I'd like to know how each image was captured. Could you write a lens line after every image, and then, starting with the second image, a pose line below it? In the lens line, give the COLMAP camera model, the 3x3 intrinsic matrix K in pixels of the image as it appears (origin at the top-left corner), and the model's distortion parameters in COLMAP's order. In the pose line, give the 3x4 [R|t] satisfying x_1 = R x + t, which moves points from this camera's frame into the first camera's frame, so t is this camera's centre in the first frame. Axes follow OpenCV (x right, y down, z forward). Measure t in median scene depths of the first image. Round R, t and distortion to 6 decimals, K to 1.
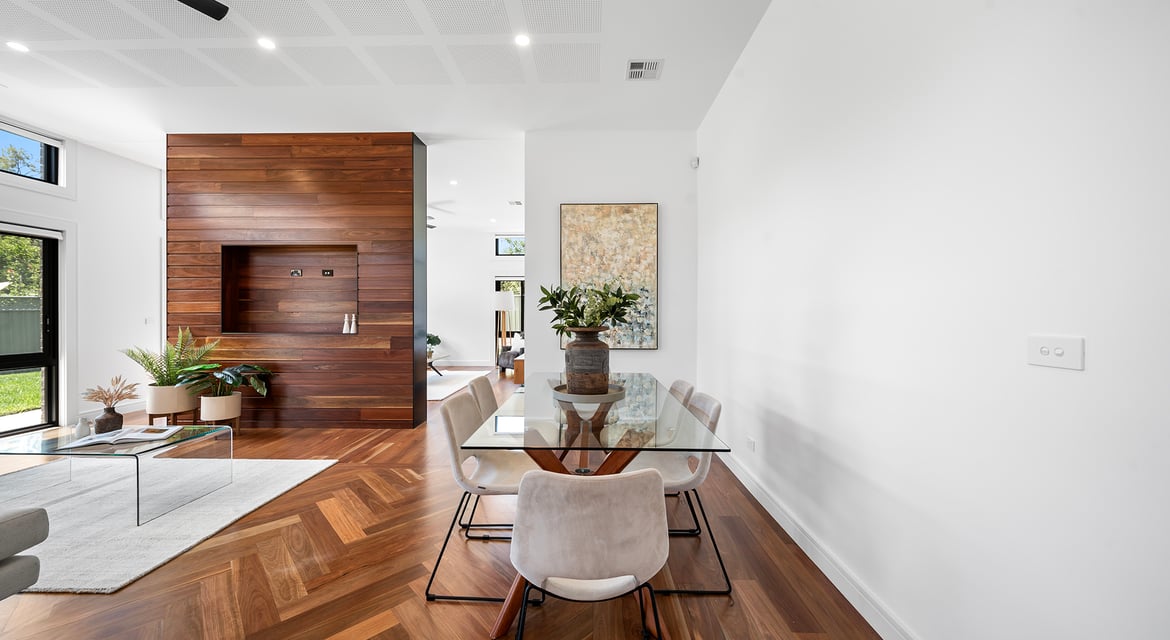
lens RADIAL K [[411.7, 0, 584.9], [0, 411.7, 317.2], [0, 0, 1]] dist [0.004192, -0.002691]
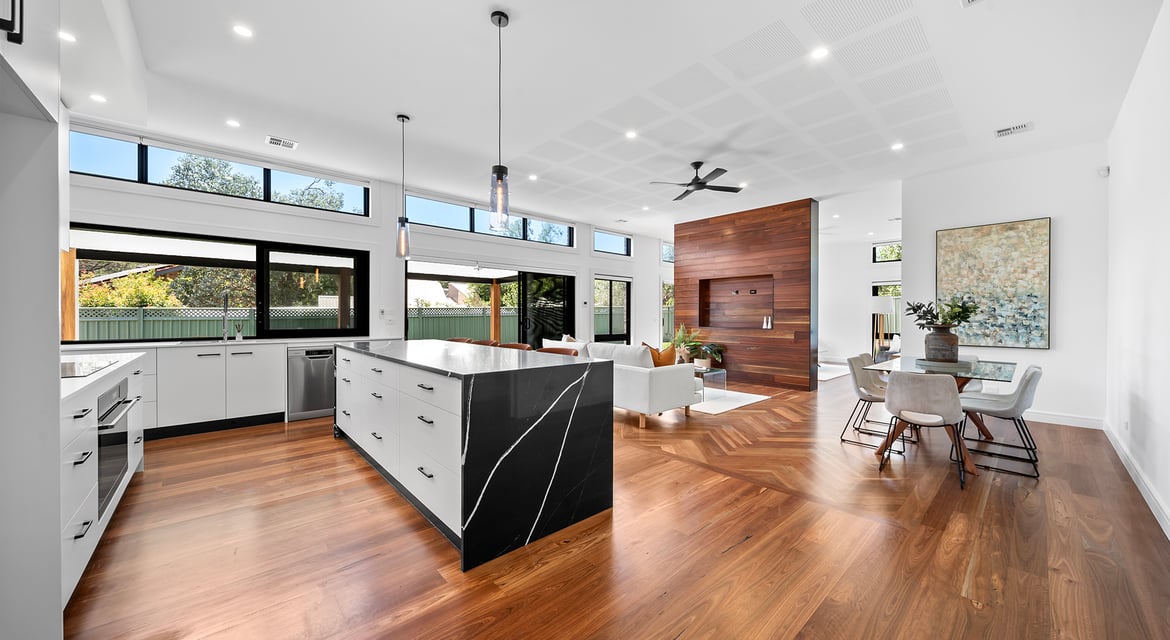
lens RADIAL K [[411.7, 0, 584.9], [0, 411.7, 317.2], [0, 0, 1]] dist [0.004192, -0.002691]
pose [[0.684084, 0.003466, -0.729395, 0.129370], [-0.008279, 0.999961, -0.003014, 0.005388], [0.729357, 0.008100, 0.684086, -0.666989]]
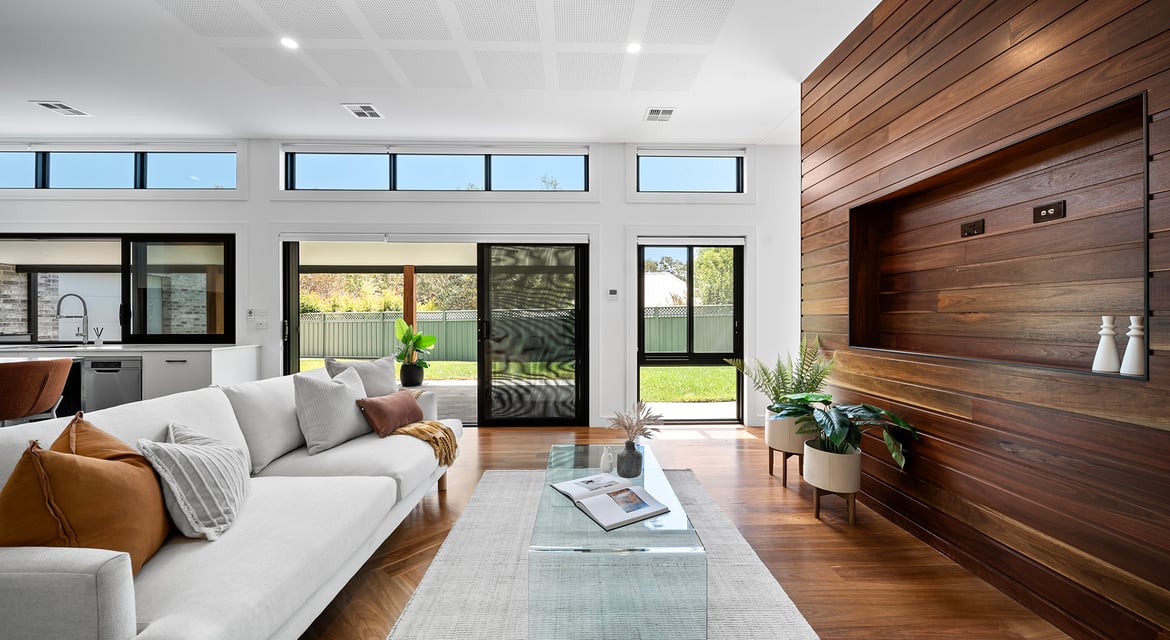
lens RADIAL K [[411.7, 0, 584.9], [0, 411.7, 317.2], [0, 0, 1]] dist [0.004192, -0.002691]
pose [[0.041461, -0.001830, -0.999138, -0.267988], [-0.006042, 0.999980, -0.002083, -0.002847], [0.999122, 0.006123, 0.041449, 0.580068]]
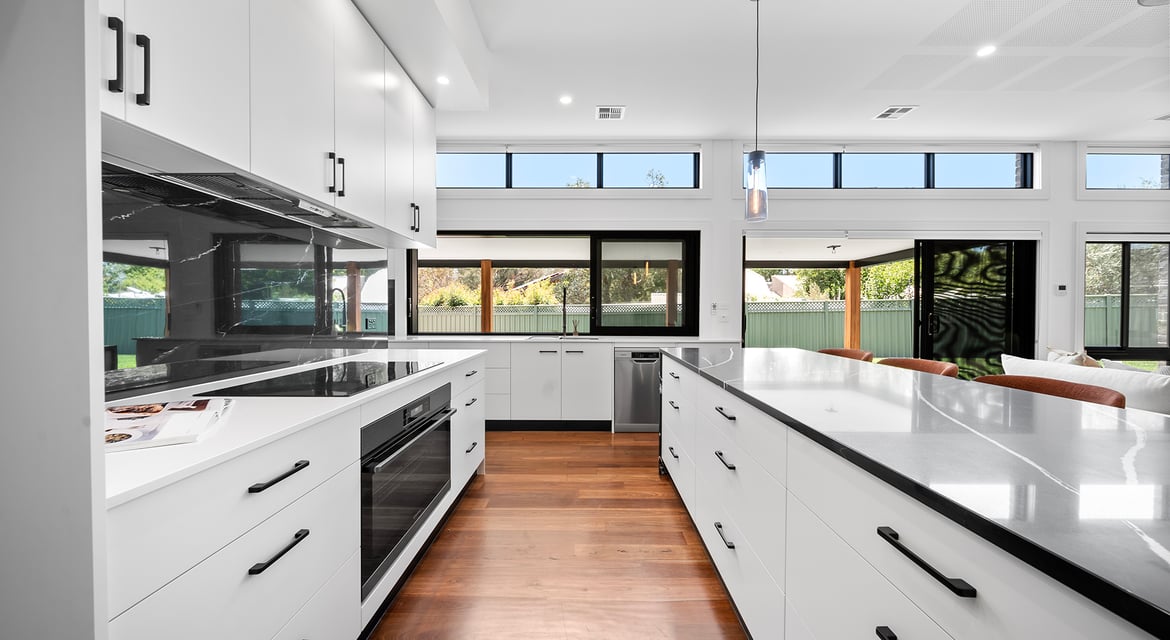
lens RADIAL K [[395.9, 0, 585.0], [0, 395.9, 320.0], [0, 0, 1]] dist [-0.001753, -0.000116]
pose [[0.010082, 0.023285, -0.999678, -0.295006], [-0.010141, 0.999680, 0.023183, 0.004224], [0.999898, 0.009904, 0.010315, -0.571105]]
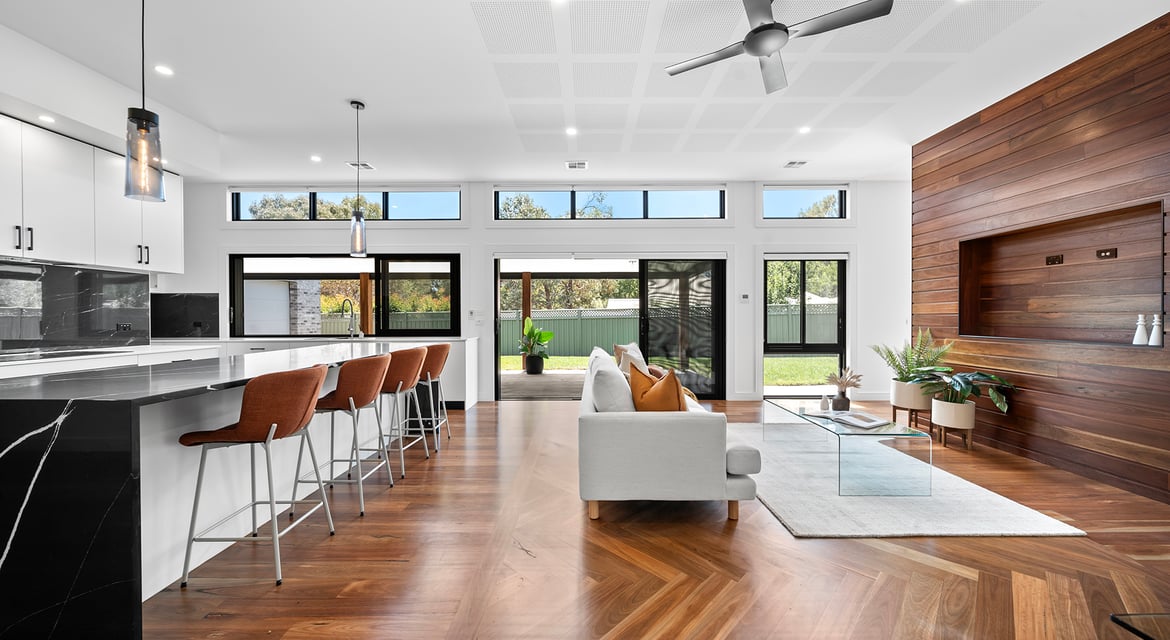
lens RADIAL K [[411.7, 0, 584.9], [0, 411.7, 317.2], [0, 0, 1]] dist [0.004192, -0.002691]
pose [[0.013340, 0.001129, -0.999910, 0.043968], [-0.004371, 0.999990, 0.001071, 0.000300], [0.999901, 0.004357, 0.013345, 0.142753]]
